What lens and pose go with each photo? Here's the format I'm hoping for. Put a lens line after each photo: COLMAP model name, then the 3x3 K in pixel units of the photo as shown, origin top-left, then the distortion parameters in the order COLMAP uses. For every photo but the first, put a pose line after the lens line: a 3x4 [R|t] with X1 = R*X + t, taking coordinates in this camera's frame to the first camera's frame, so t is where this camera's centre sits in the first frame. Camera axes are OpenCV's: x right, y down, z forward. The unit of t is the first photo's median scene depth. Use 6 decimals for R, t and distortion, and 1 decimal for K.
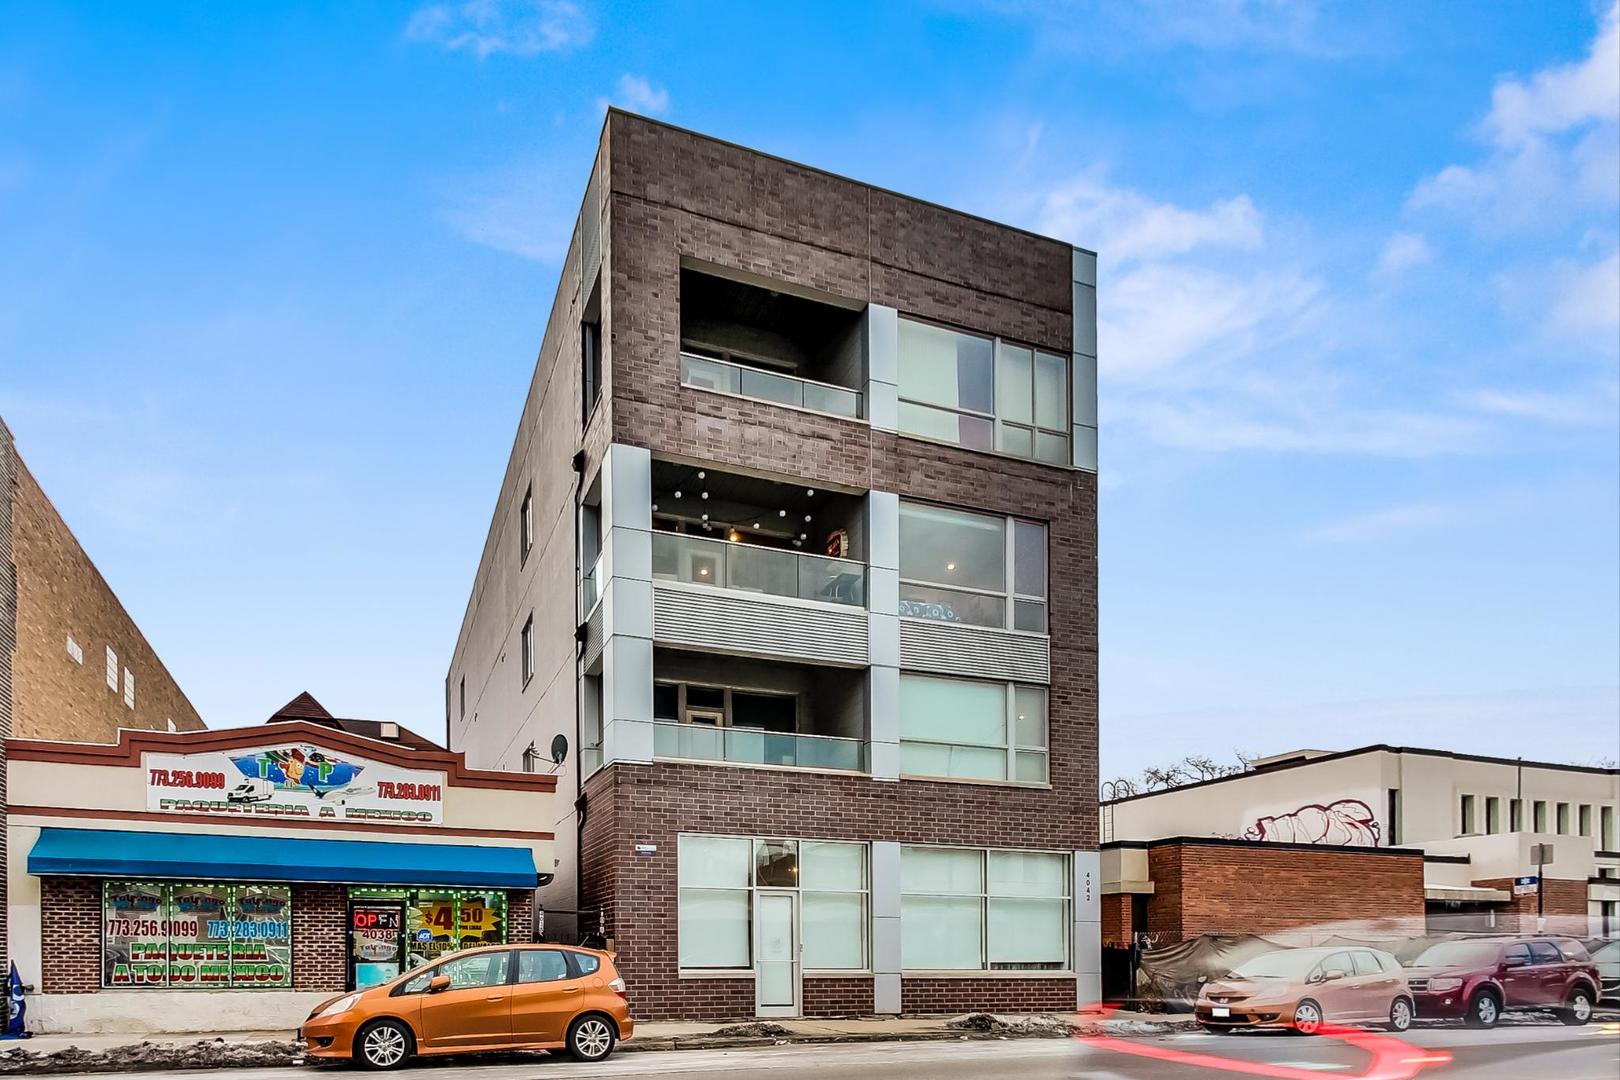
lens RADIAL K [[657.1, 0, 810.0], [0, 657.1, 540.0], [0, 0, 1]] dist [0.002332, -0.000613]
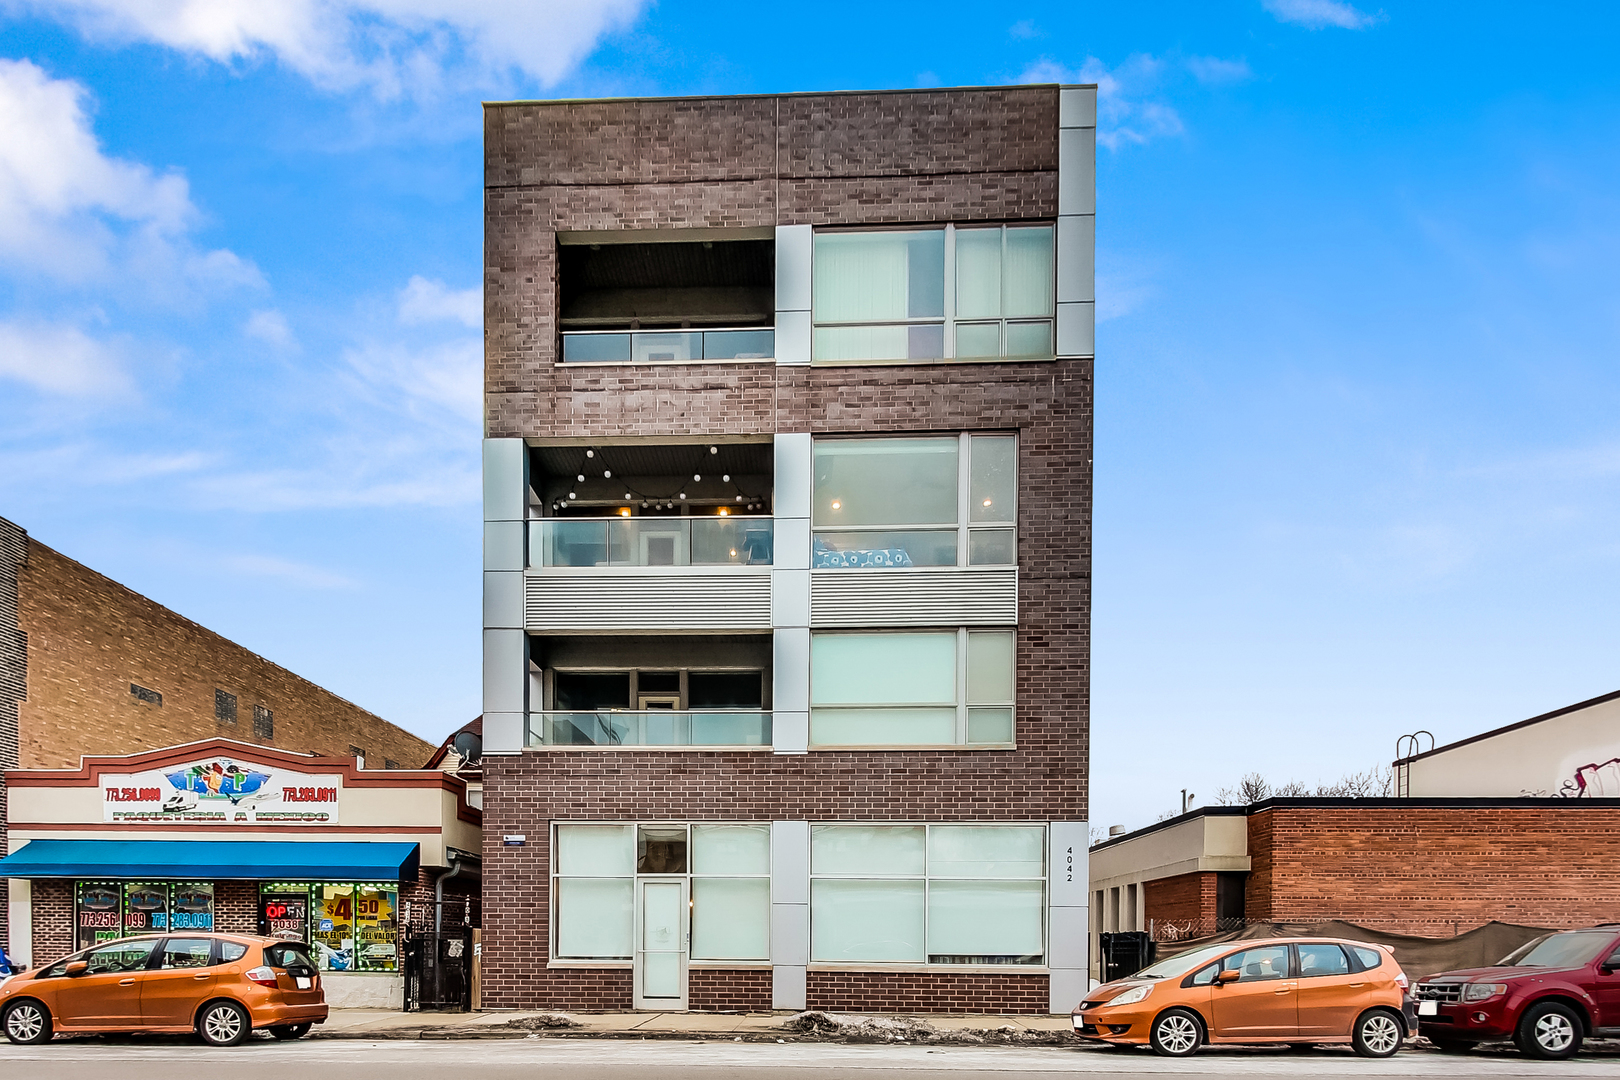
lens RADIAL K [[692.0, 0, 810.0], [0, 692.0, 540.0], [0, 0, 1]] dist [0.001103, -0.000842]
pose [[0.948730, -0.155669, -0.275096, 0.389036], [0.164833, 0.986267, 0.010364, 0.066197], [0.269705, -0.055177, 0.961361, 0.107549]]
